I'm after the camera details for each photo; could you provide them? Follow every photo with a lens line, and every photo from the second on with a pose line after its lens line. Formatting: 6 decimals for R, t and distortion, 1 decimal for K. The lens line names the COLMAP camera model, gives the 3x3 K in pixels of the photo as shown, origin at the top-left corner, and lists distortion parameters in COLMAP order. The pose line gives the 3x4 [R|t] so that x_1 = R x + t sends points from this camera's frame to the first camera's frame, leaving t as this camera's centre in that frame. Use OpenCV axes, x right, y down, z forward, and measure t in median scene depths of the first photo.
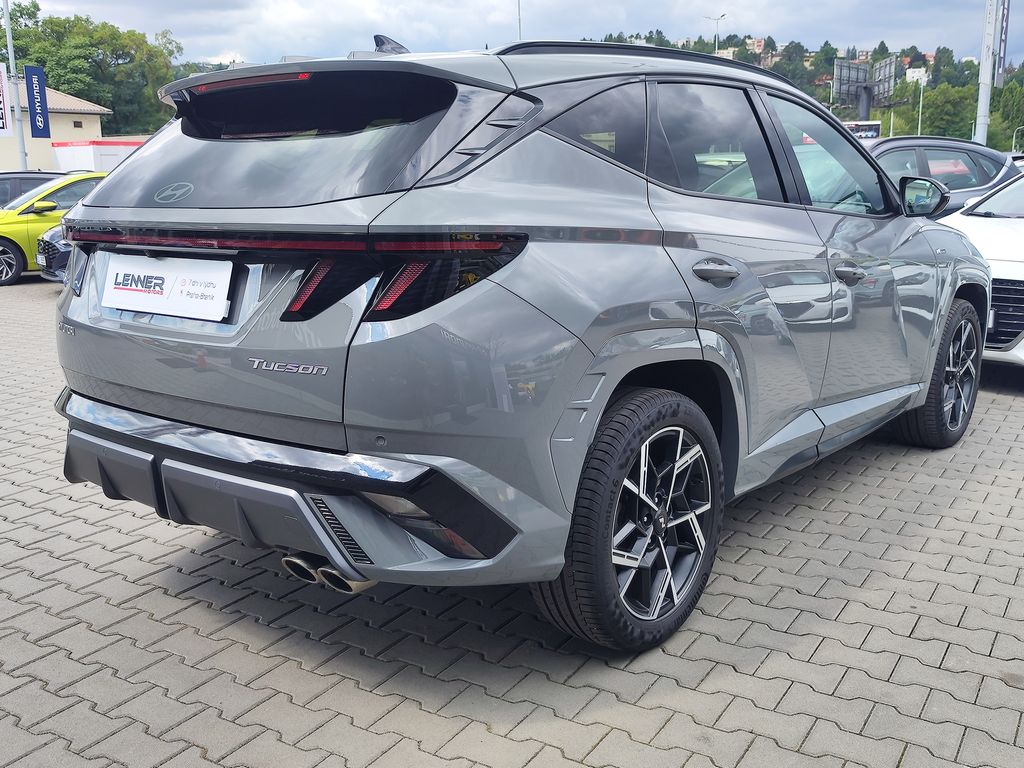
lens RADIAL K [[979.5, 0, 510.3], [0, 979.5, 383.9], [0, 0, 1]] dist [0.004572, 0.000000]
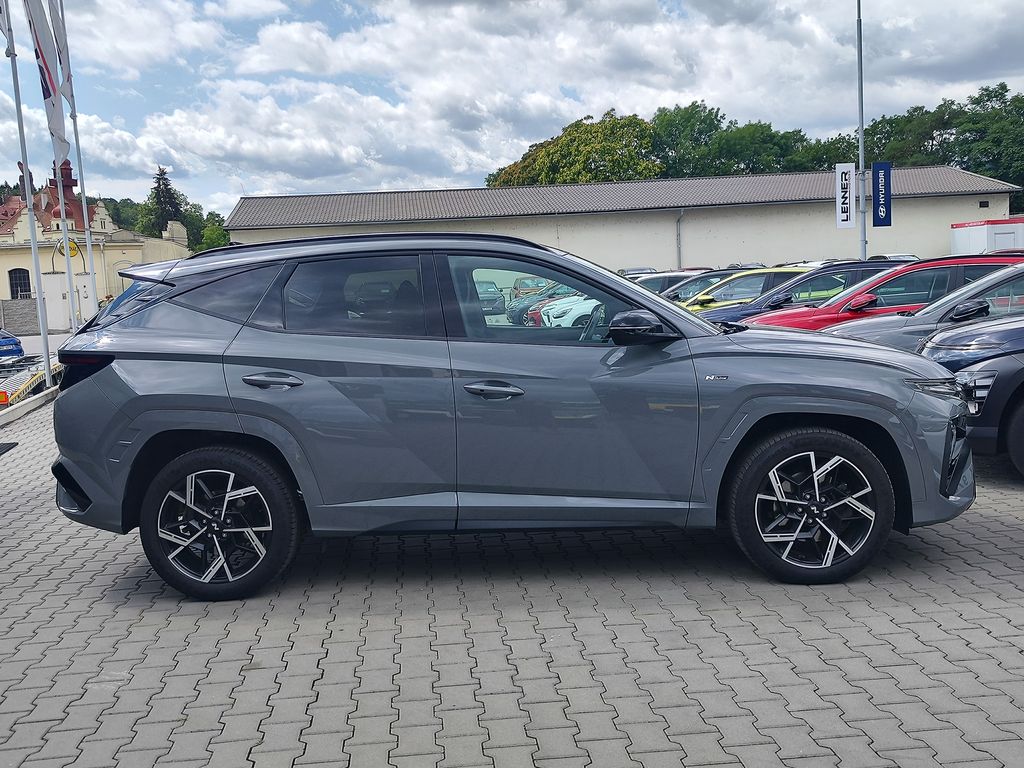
lens RADIAL K [[979.5, 0, 512.3], [0, 979.5, 387.3], [0, 0, 1]] dist [0.004572, 0.000000]
pose [[0.645198, 0.067223, -0.761052, 0.299013], [-0.123554, 0.992190, -0.017106, -0.022262], [0.753959, 0.105068, 0.648465, 0.045528]]
